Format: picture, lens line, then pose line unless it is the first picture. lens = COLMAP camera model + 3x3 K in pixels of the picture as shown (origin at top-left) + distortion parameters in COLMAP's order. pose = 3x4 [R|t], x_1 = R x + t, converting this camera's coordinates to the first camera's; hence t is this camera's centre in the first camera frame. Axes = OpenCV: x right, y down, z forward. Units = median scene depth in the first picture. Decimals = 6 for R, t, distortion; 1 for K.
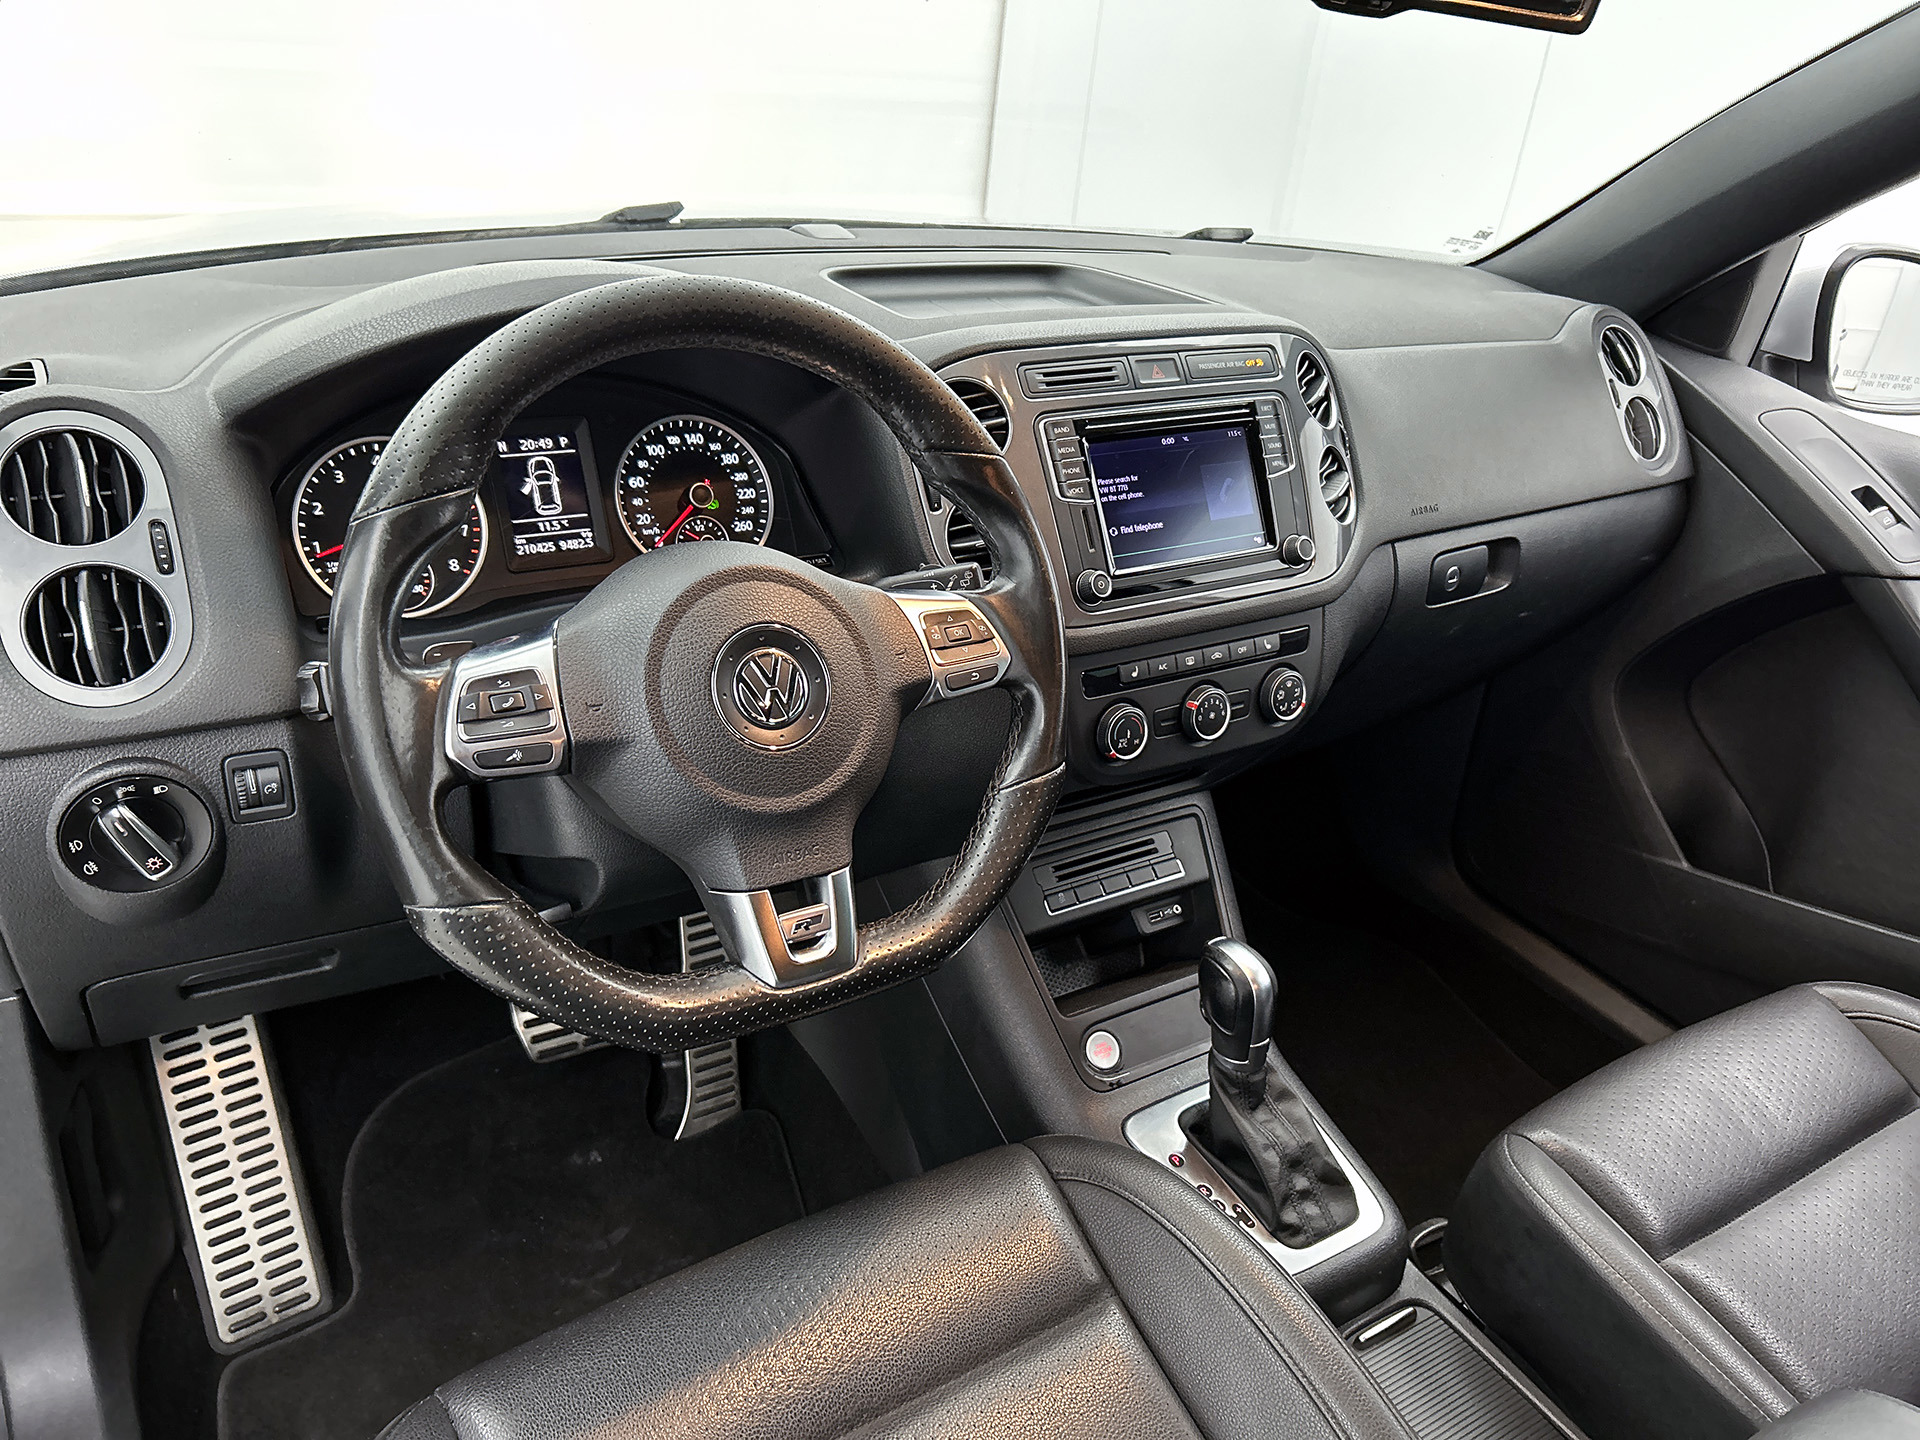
lens RADIAL K [[1458.3, 0, 974.1], [0, 1458.3, 735.1], [0, 0, 1]] dist [0.050082, -0.073870]
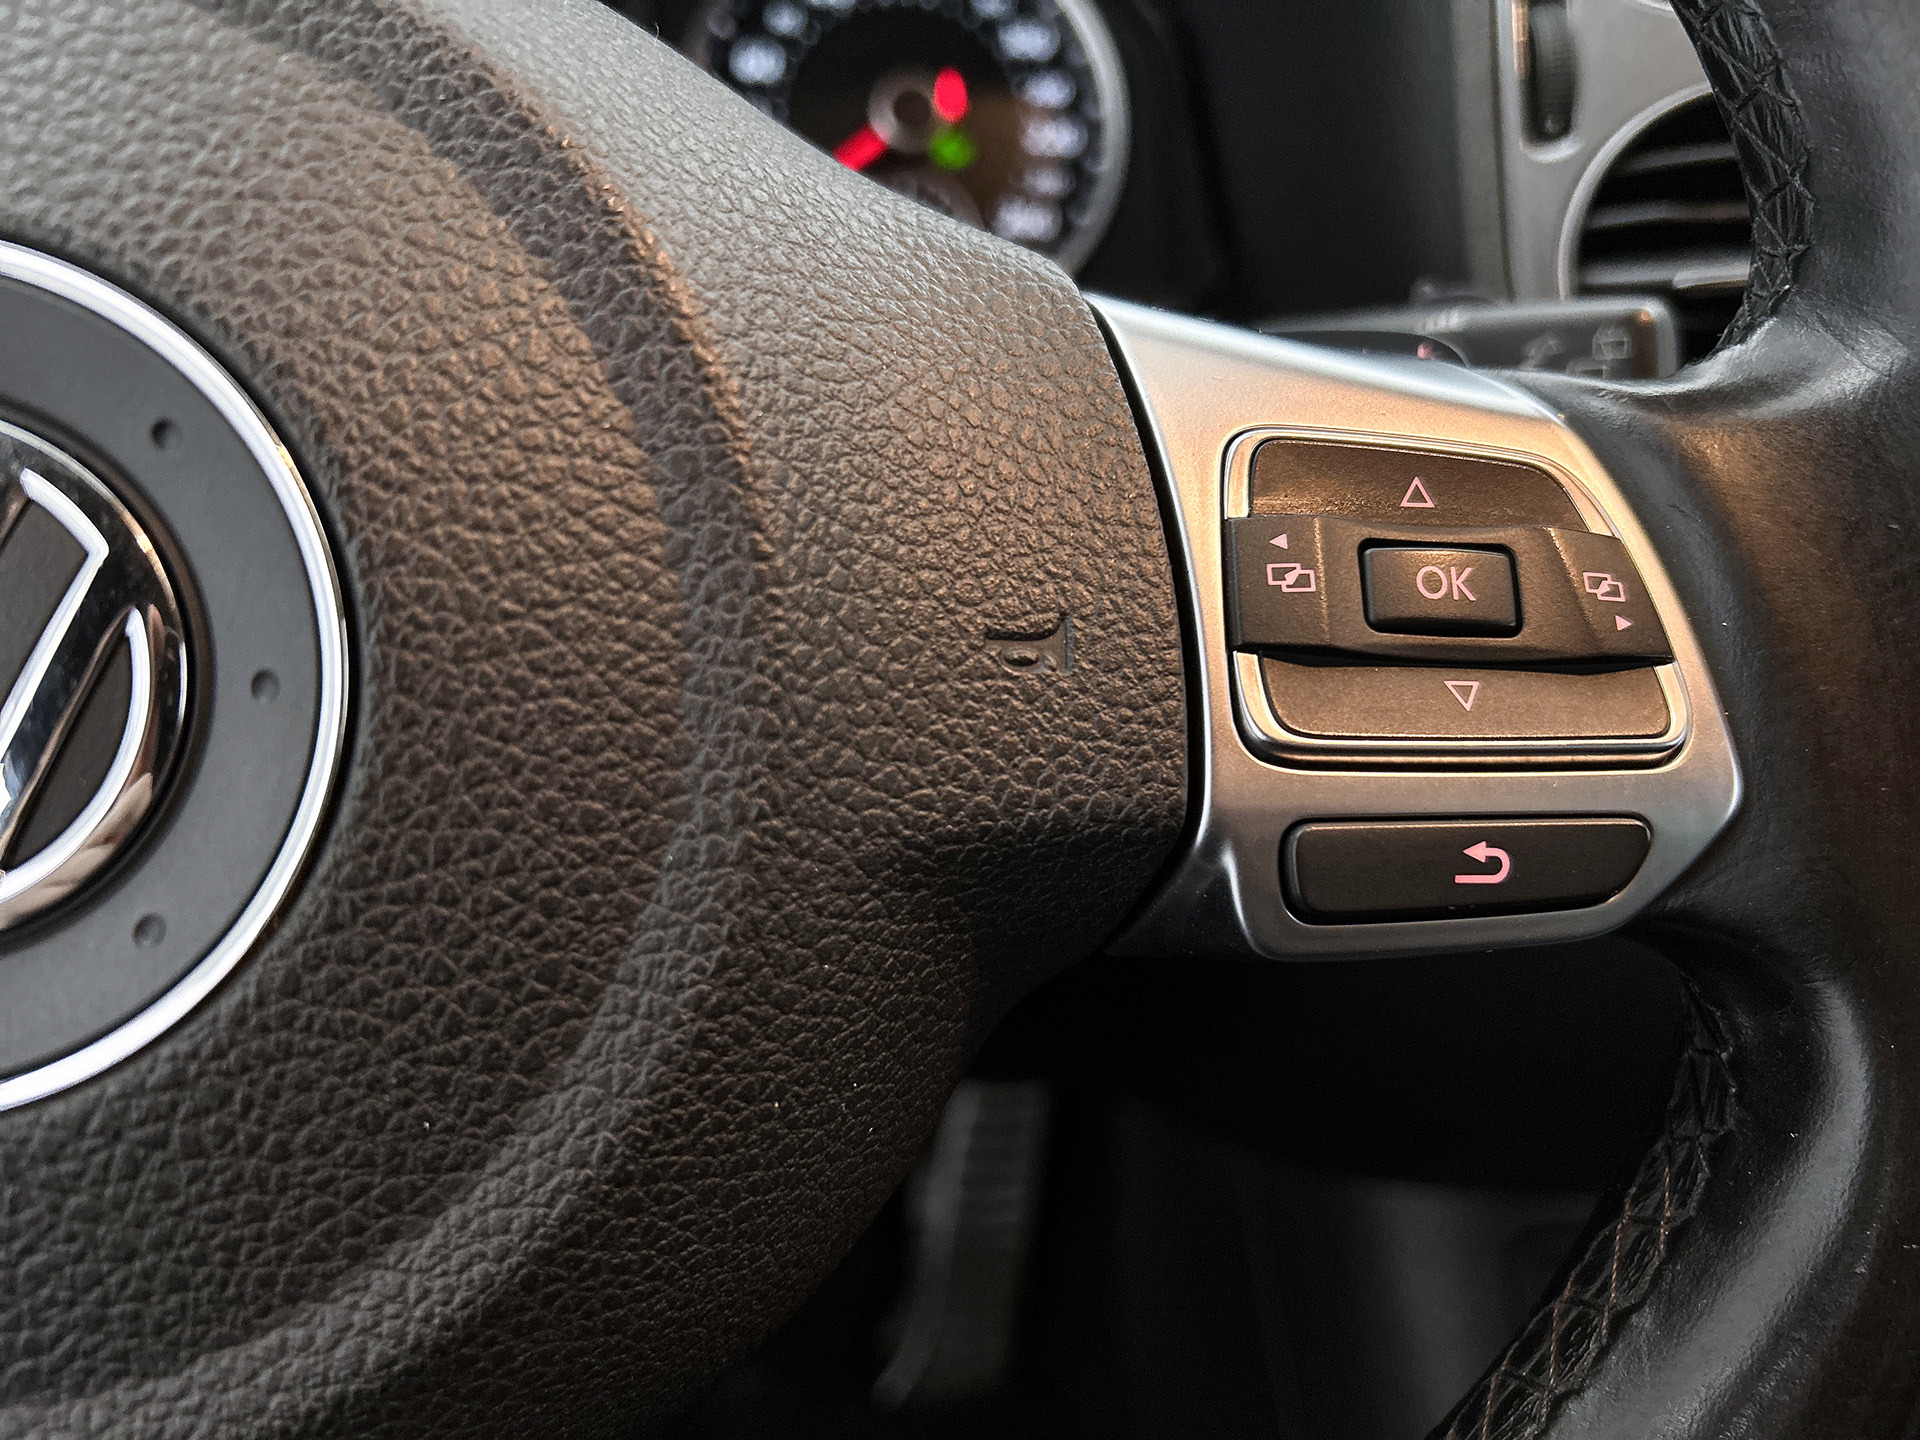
lens RADIAL K [[1458.3, 0, 970.3], [0, 1458.3, 712.2], [0, 0, 1]] dist [0.050082, -0.073870]
pose [[0.894761, 0.212649, -0.392662, 0.008956], [-0.198641, 0.977082, 0.076502, -0.042892], [0.399931, 0.009548, 0.916496, 0.643564]]
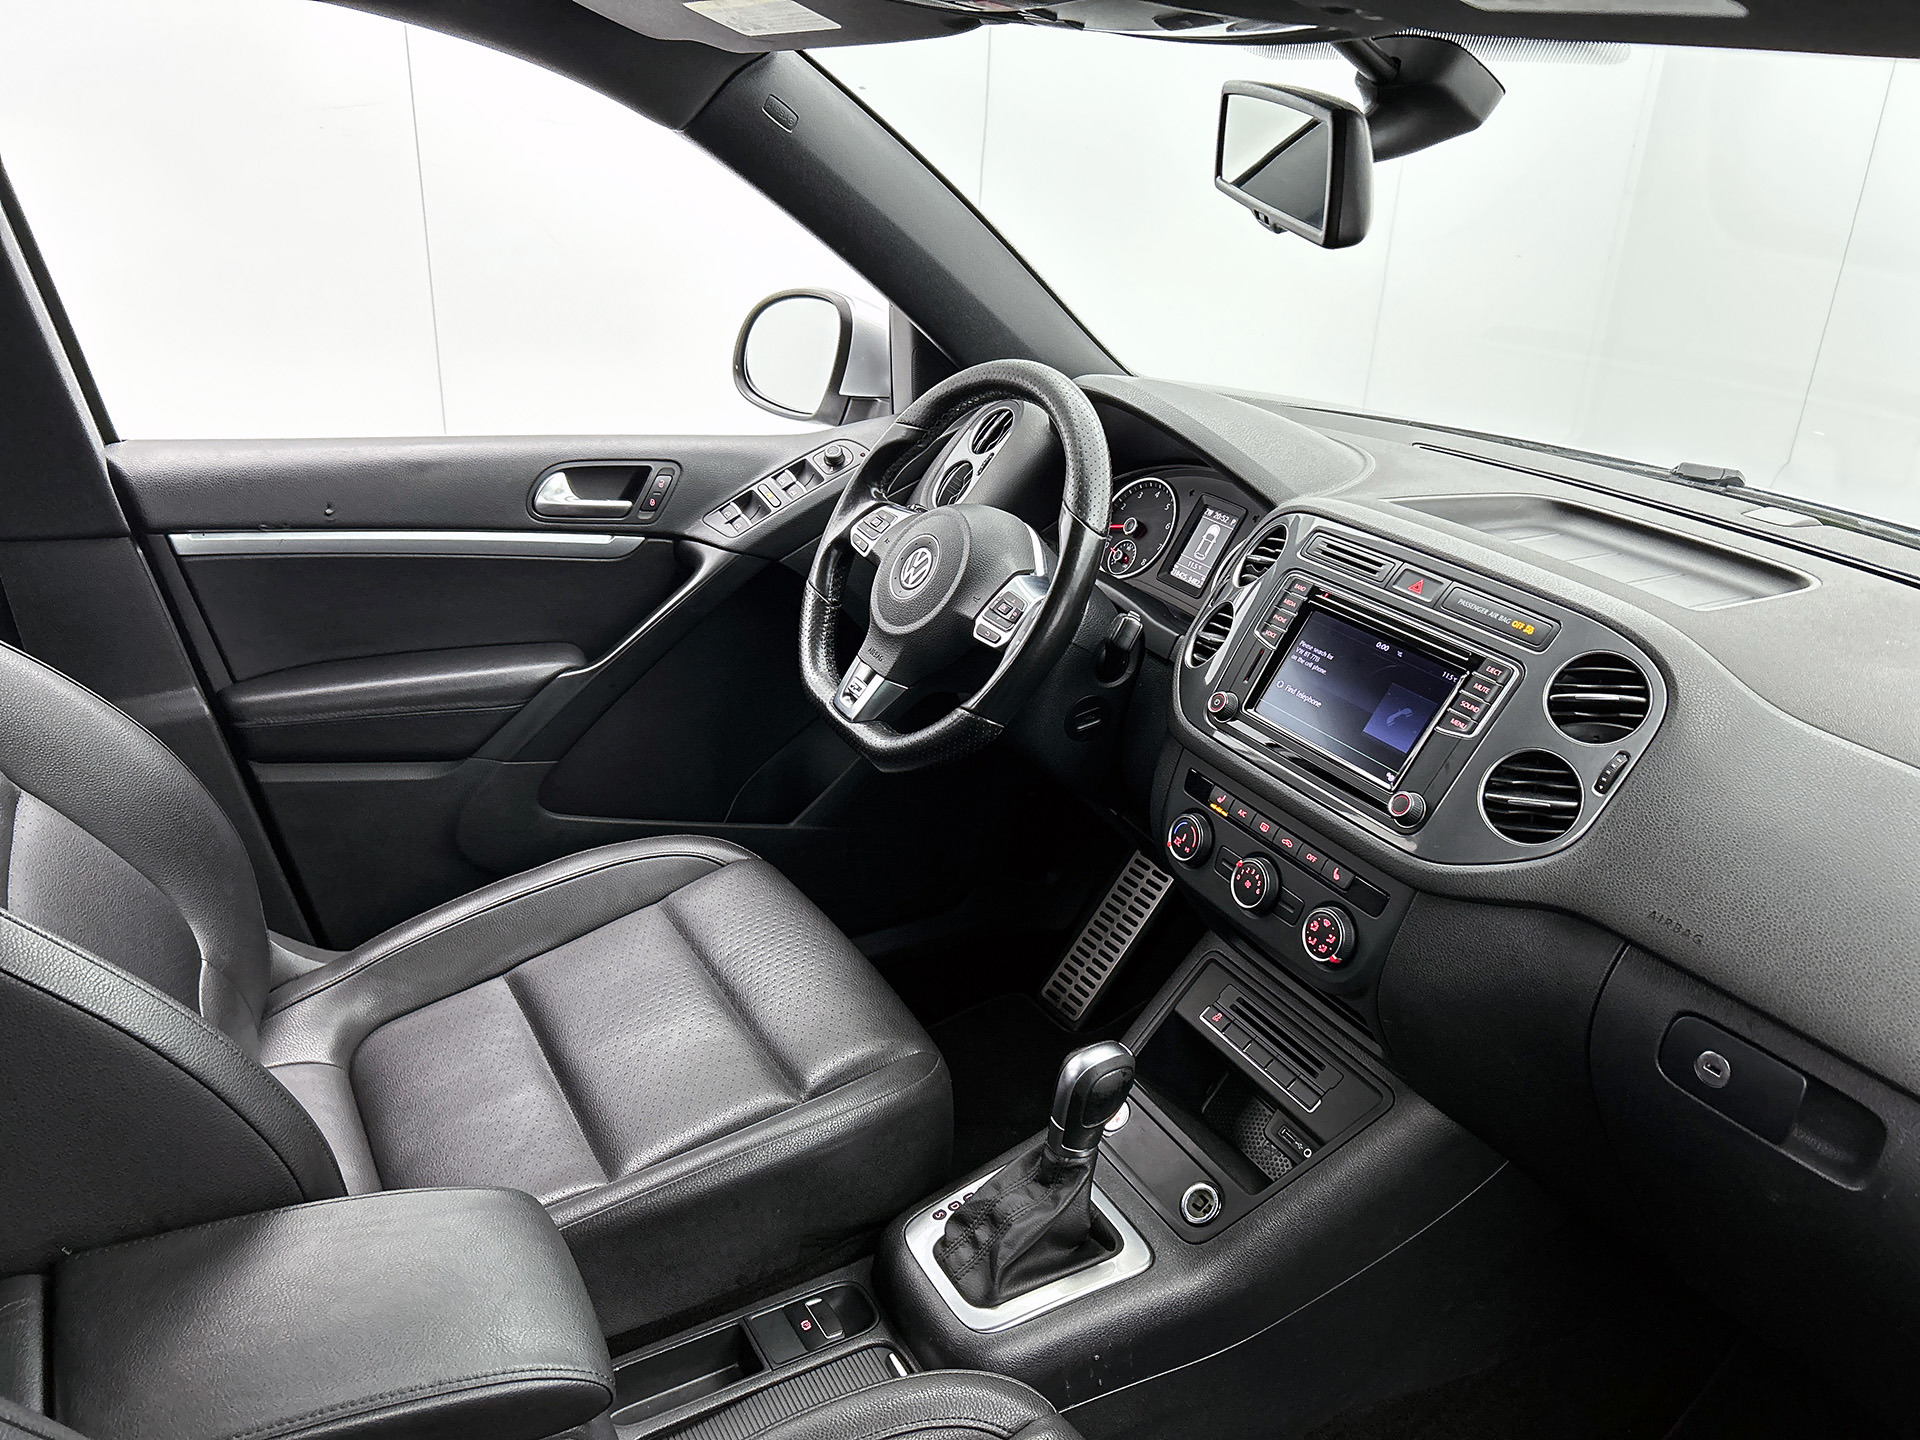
lens RADIAL K [[1458.3, 0, 912.5], [0, 1458.3, 690.0], [0, 0, 1]] dist [0.050082, -0.073870]
pose [[-0.089042, 0.278851, -0.956197, 1.145917], [-0.523370, 0.803697, 0.283115, -0.294927], [0.847440, 0.525654, 0.074380, 0.666184]]
